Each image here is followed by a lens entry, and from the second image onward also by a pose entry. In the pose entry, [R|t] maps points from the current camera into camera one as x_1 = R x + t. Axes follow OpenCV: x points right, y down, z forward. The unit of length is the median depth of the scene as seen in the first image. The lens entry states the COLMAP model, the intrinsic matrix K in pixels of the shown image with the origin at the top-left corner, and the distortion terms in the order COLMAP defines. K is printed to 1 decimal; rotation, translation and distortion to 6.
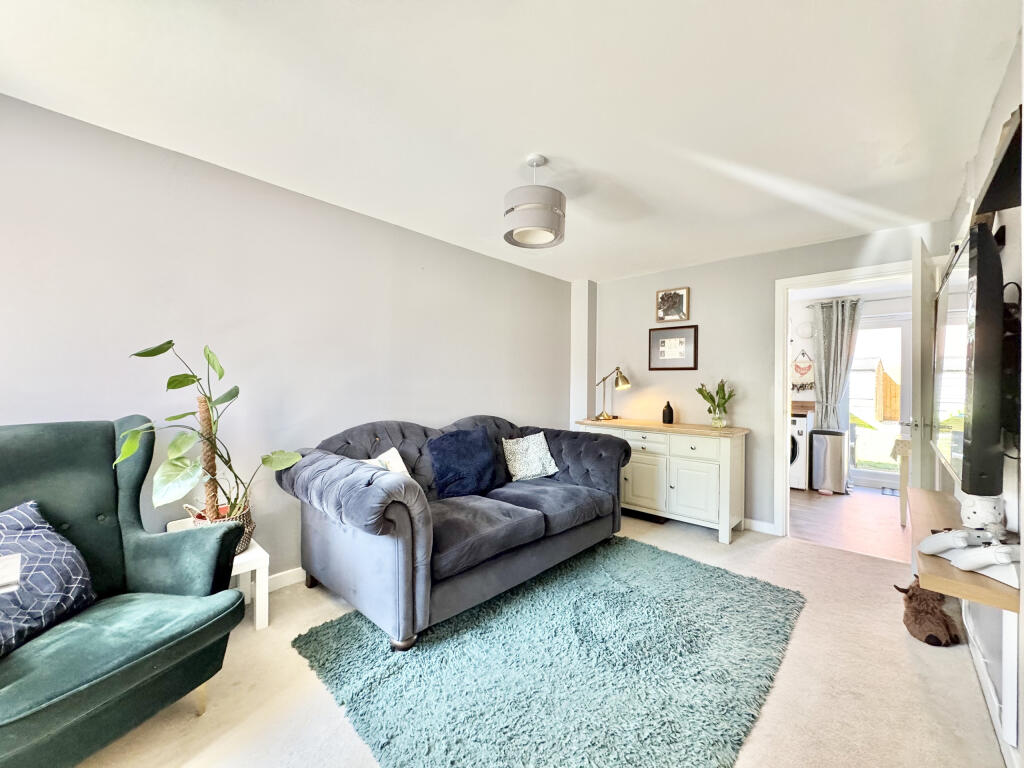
lens RADIAL K [[413.2, 0, 509.4], [0, 413.2, 387.5], [0, 0, 1]] dist [0.001517, 0.000060]
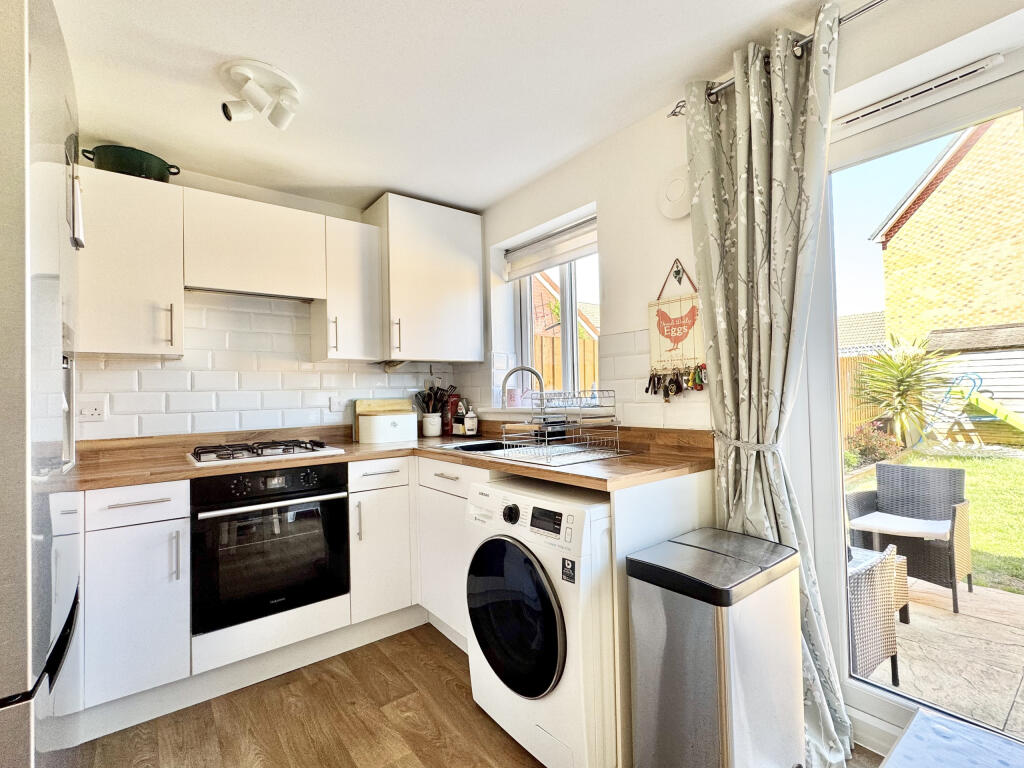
lens RADIAL K [[475.7, 0, 513.8], [0, 475.7, 384.5], [0, 0, 1]] dist [-0.000710, 0.000035]
pose [[0.987814, -0.028356, -0.153032, 0.654438], [0.024358, 0.999313, -0.027940, 0.006473], [0.153719, 0.023872, 0.987826, 0.652048]]
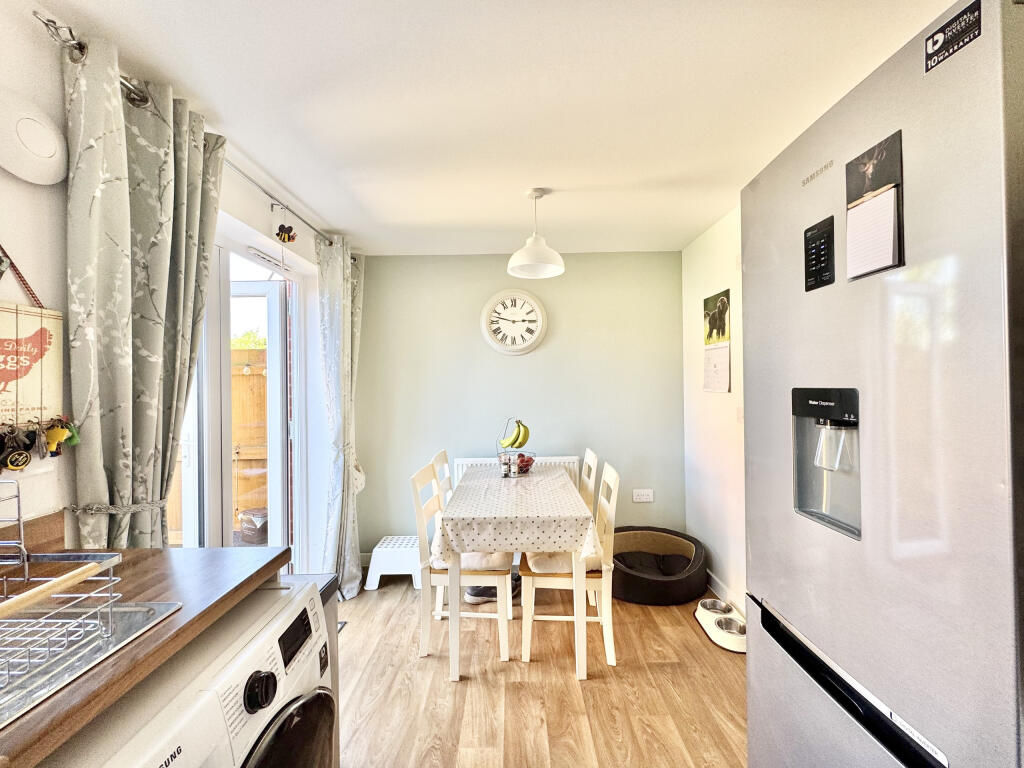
lens RADIAL K [[413.2, 0, 511.1], [0, 413.2, 382.8], [0, 0, 1]] dist [0.001517, 0.000060]
pose [[-0.678885, 0.001250, 0.734244, 0.441601], [0.007344, 0.999960, 0.005088, -0.029623], [-0.734208, 0.008847, -0.678867, 0.976290]]
